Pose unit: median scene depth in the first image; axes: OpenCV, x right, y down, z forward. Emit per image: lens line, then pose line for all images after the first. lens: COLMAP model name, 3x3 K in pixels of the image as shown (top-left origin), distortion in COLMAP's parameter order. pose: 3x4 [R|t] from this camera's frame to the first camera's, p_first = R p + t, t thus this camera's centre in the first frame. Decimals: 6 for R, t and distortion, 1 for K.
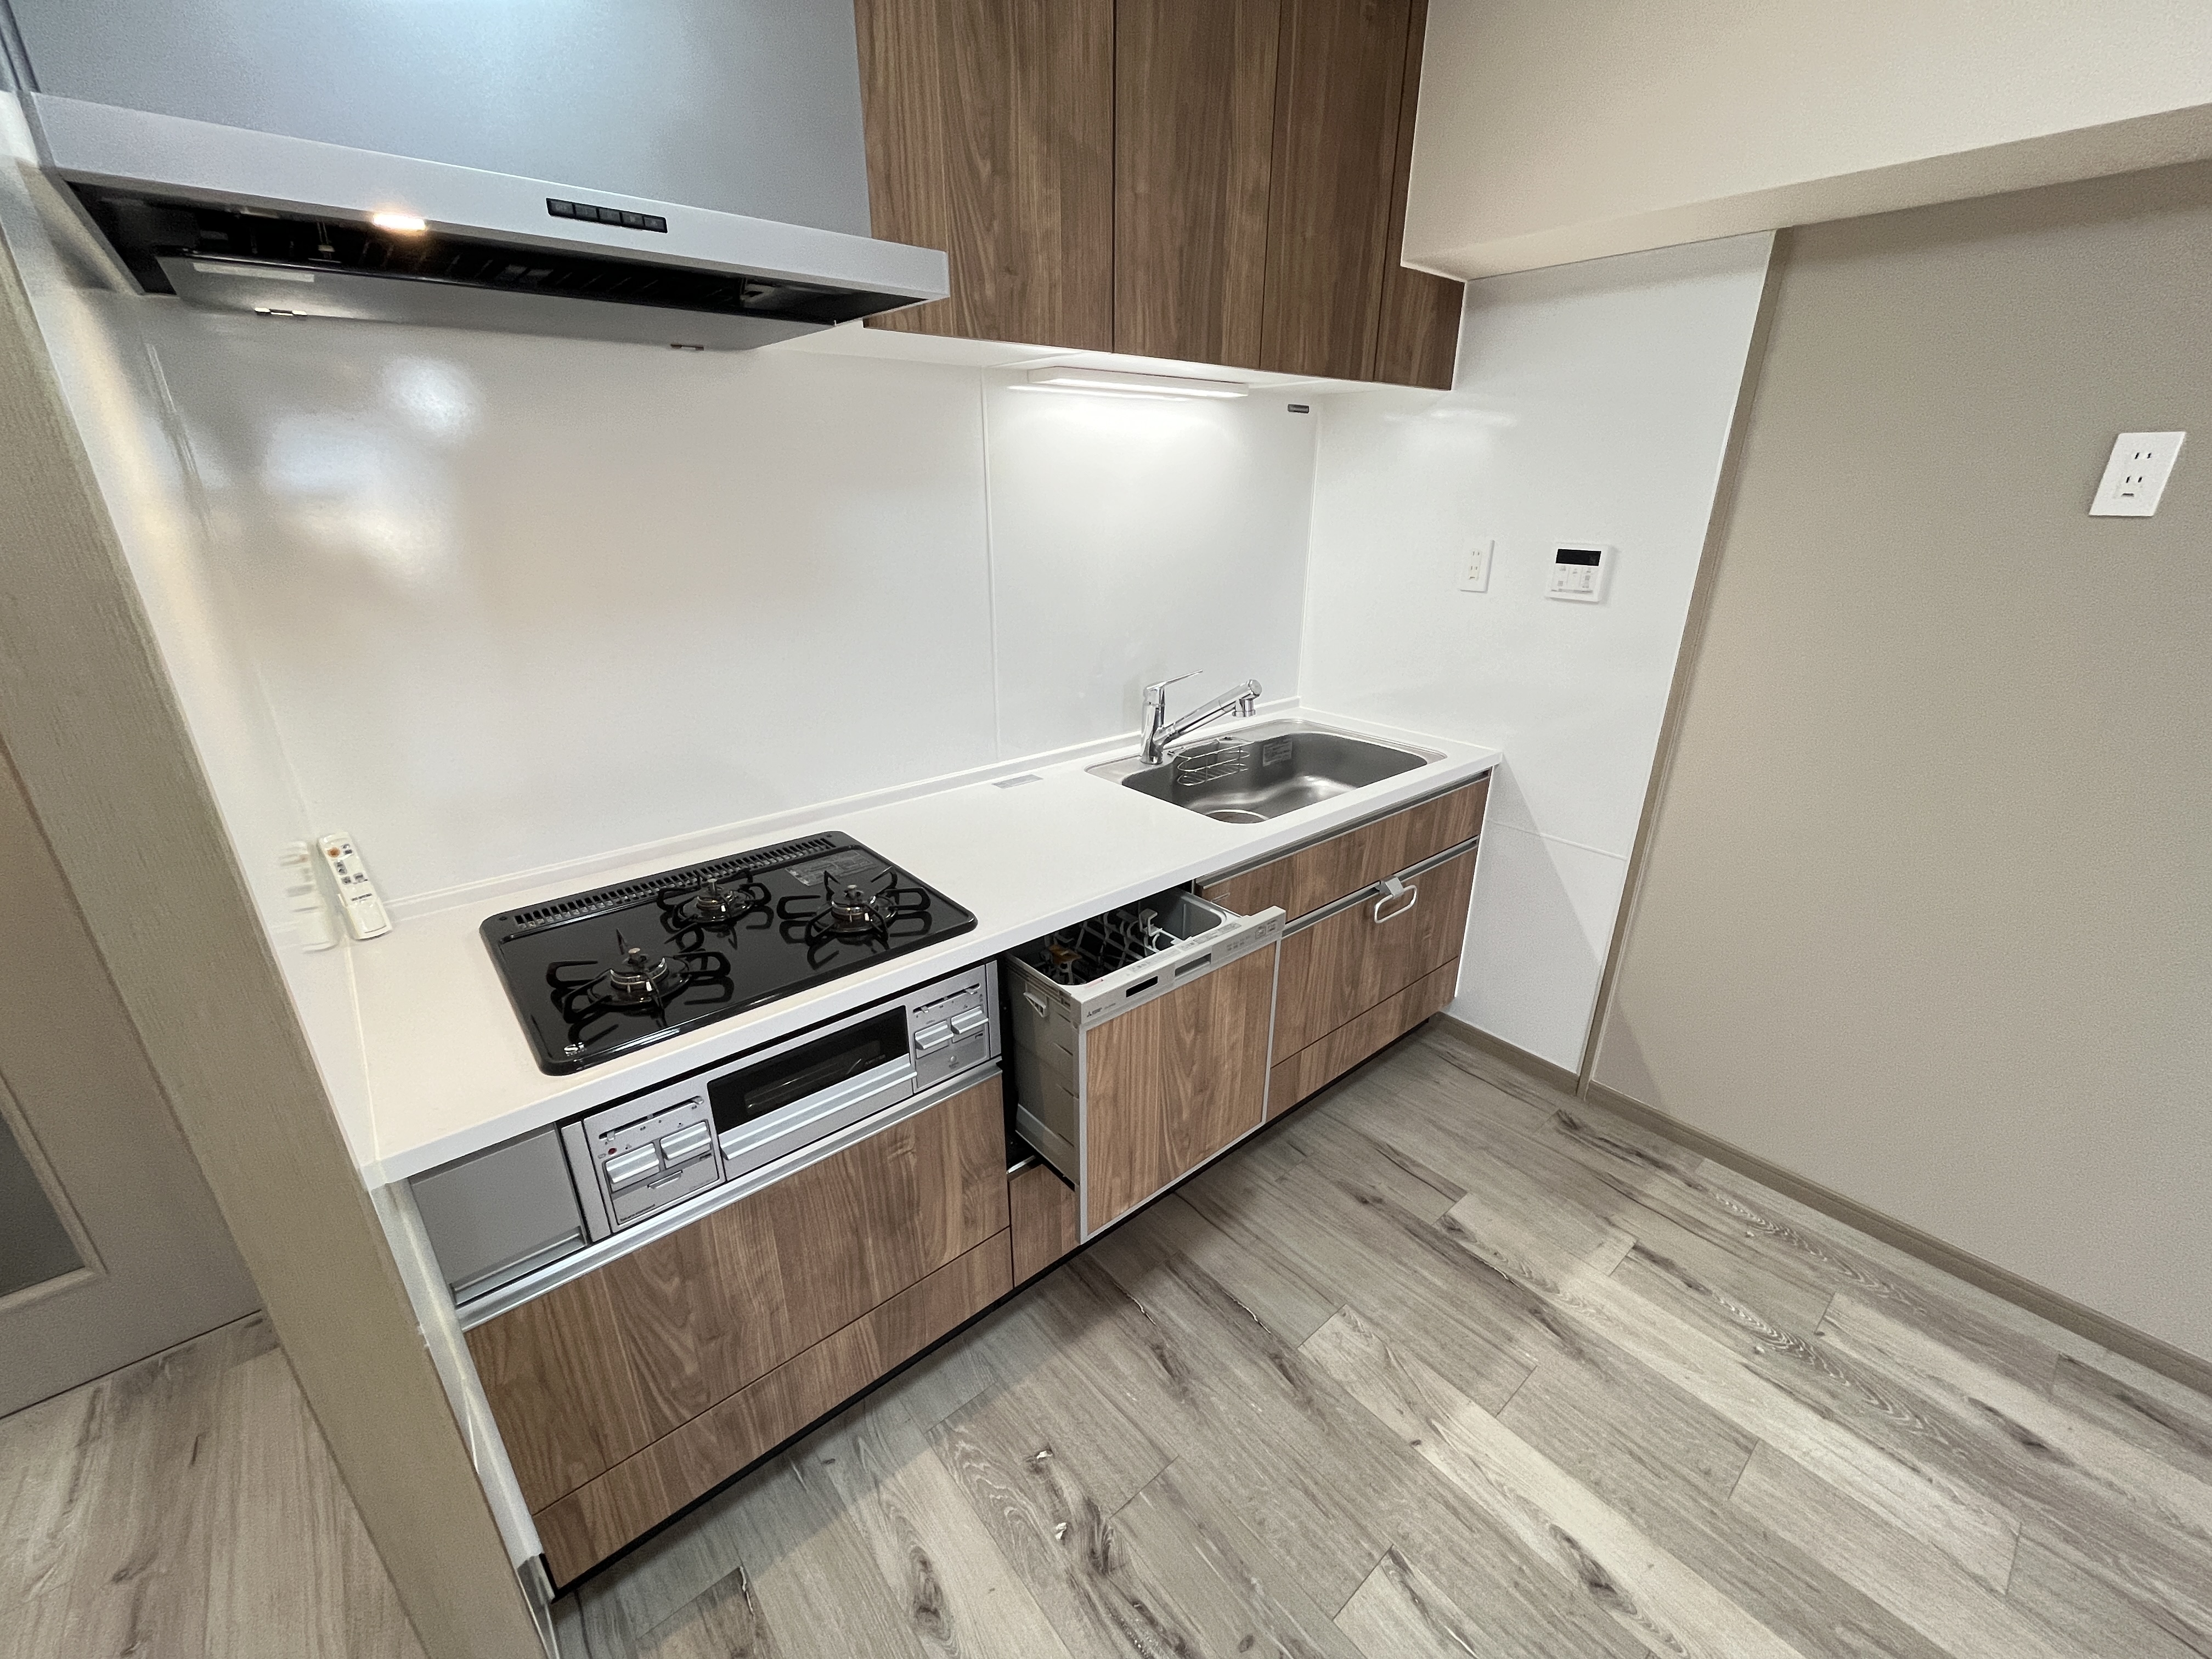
lens RADIAL K [[898.4, 0, 1112.4], [0, 898.4, 826.8], [0, 0, 1]] dist [0.000037, -0.000024]
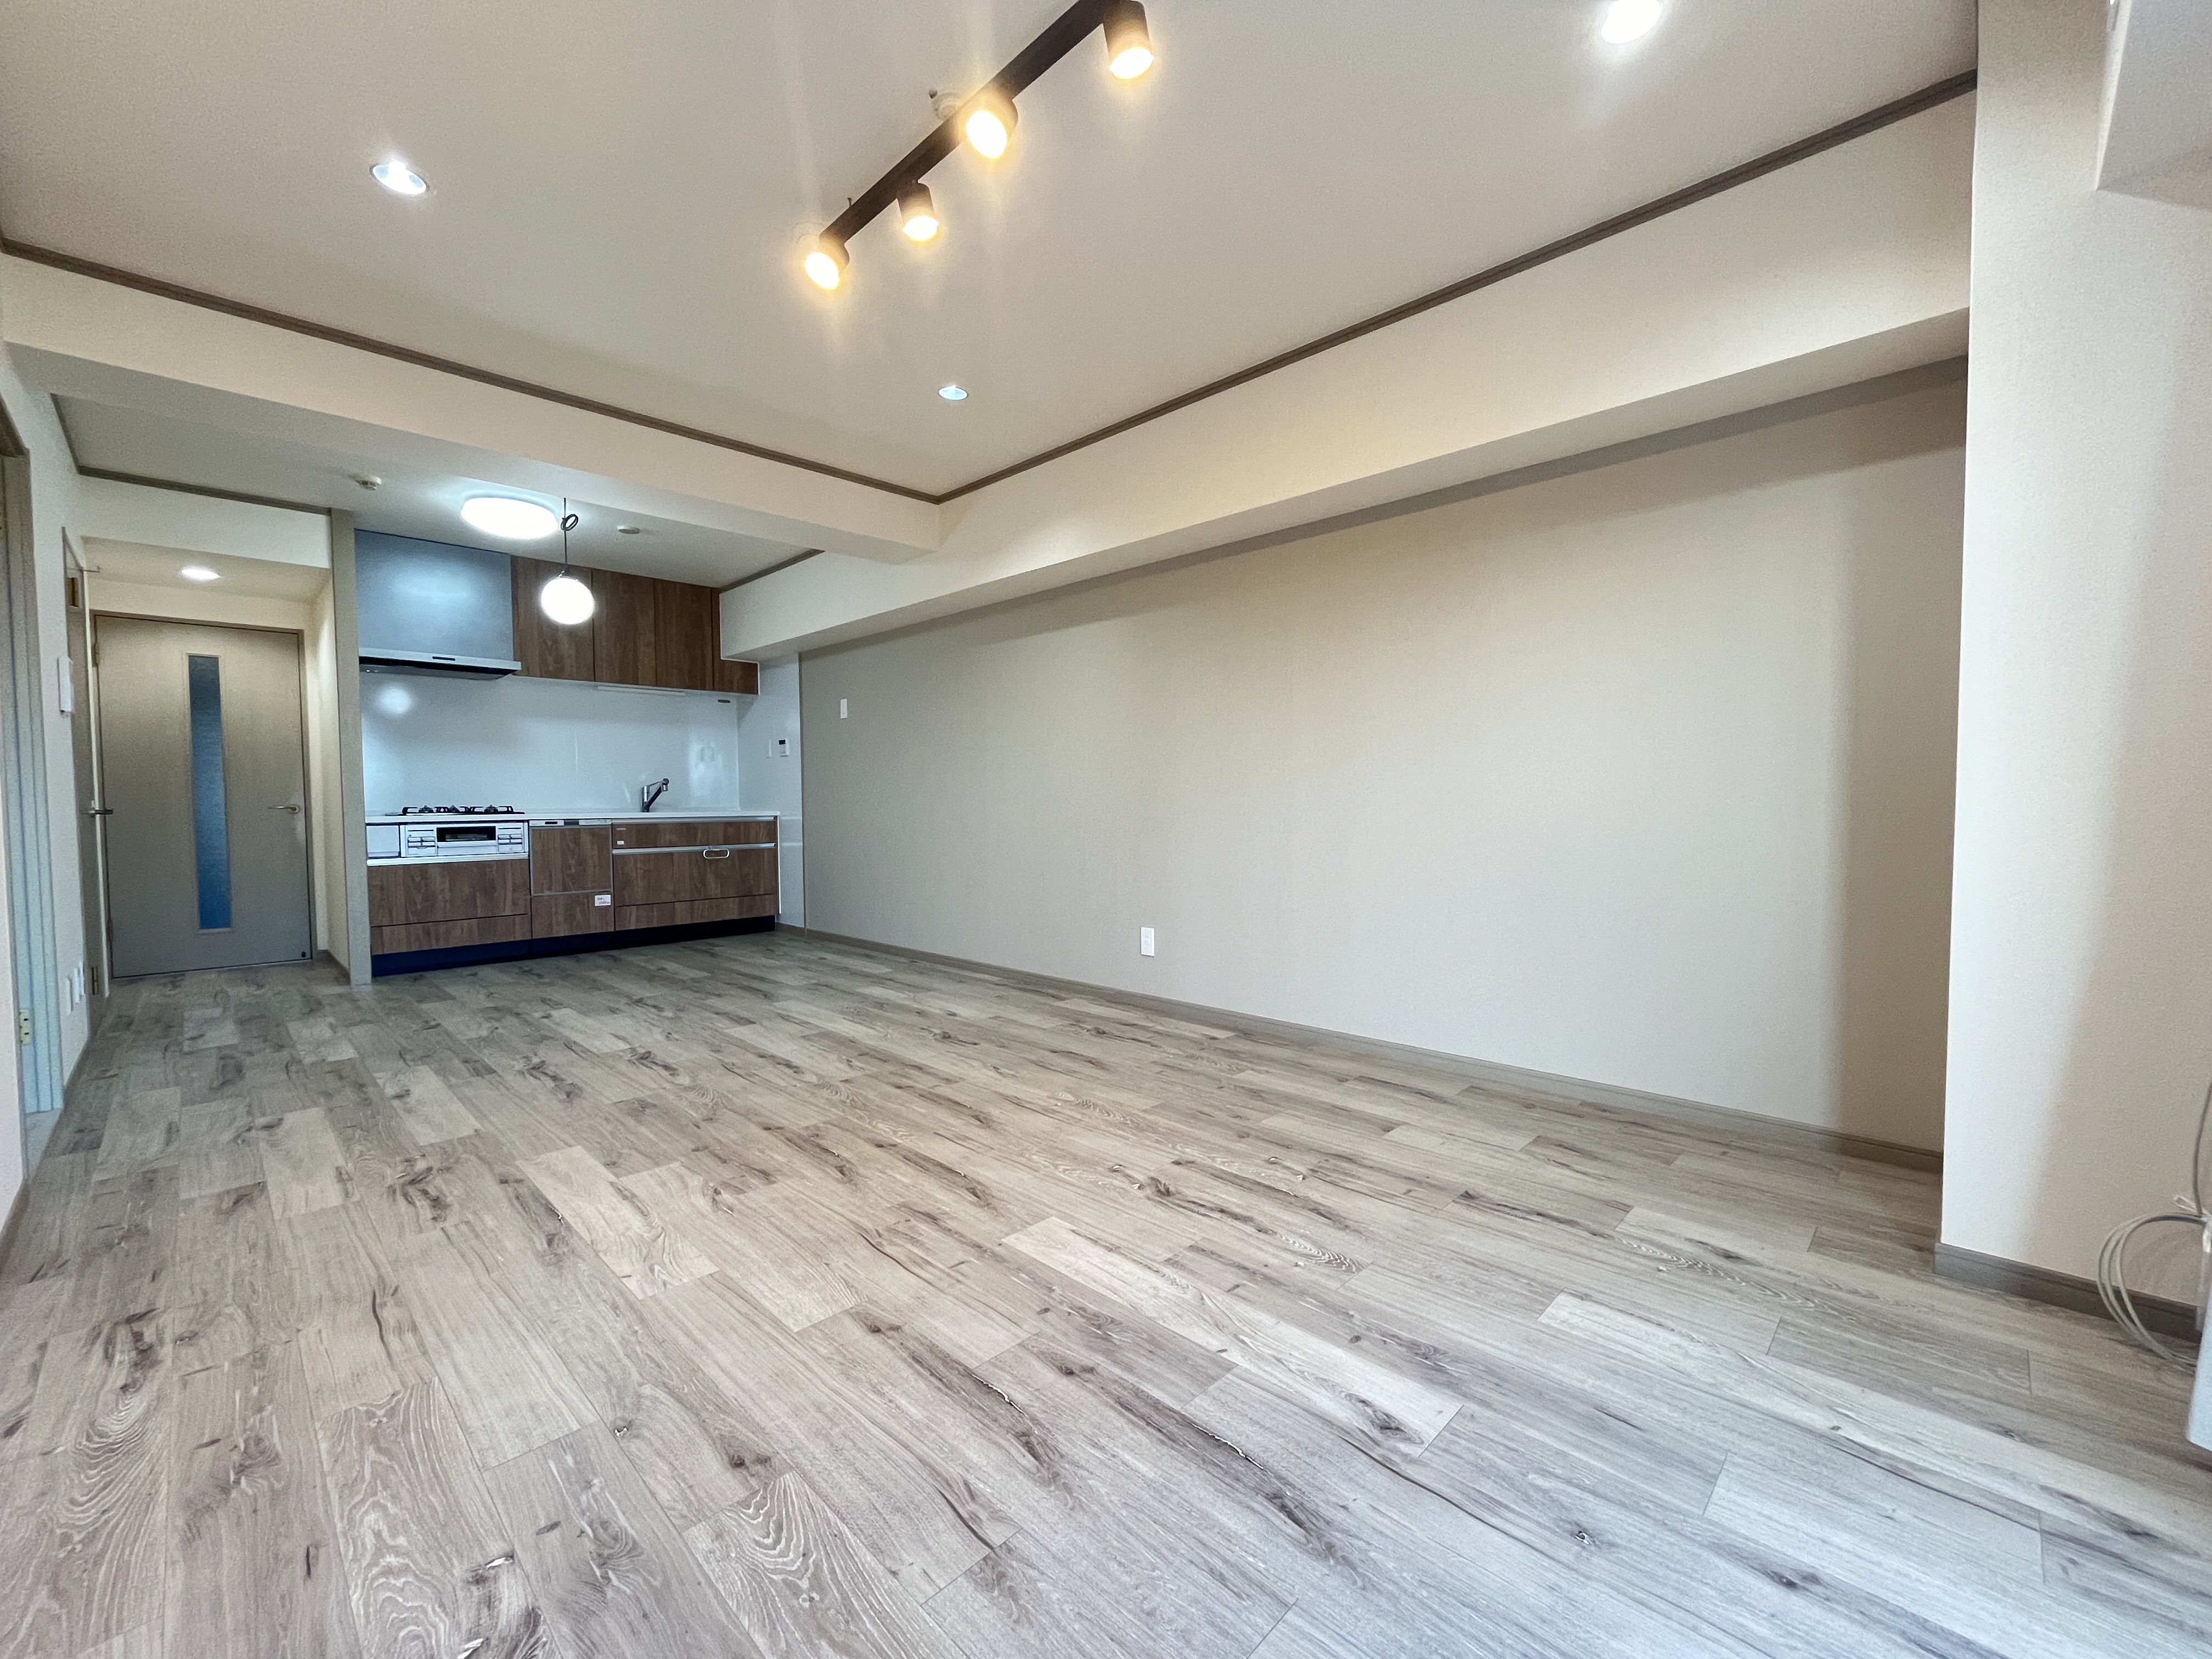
lens RADIAL K [[898.4, 0, 1102.1], [0, 898.4, 831.8], [0, 0, 1]] dist [0.000037, -0.000024]
pose [[0.994841, -0.023378, 0.098712, 1.785065], [0.054946, 0.942160, -0.330629, 1.466037], [-0.085273, 0.334347, 0.938584, -2.576403]]
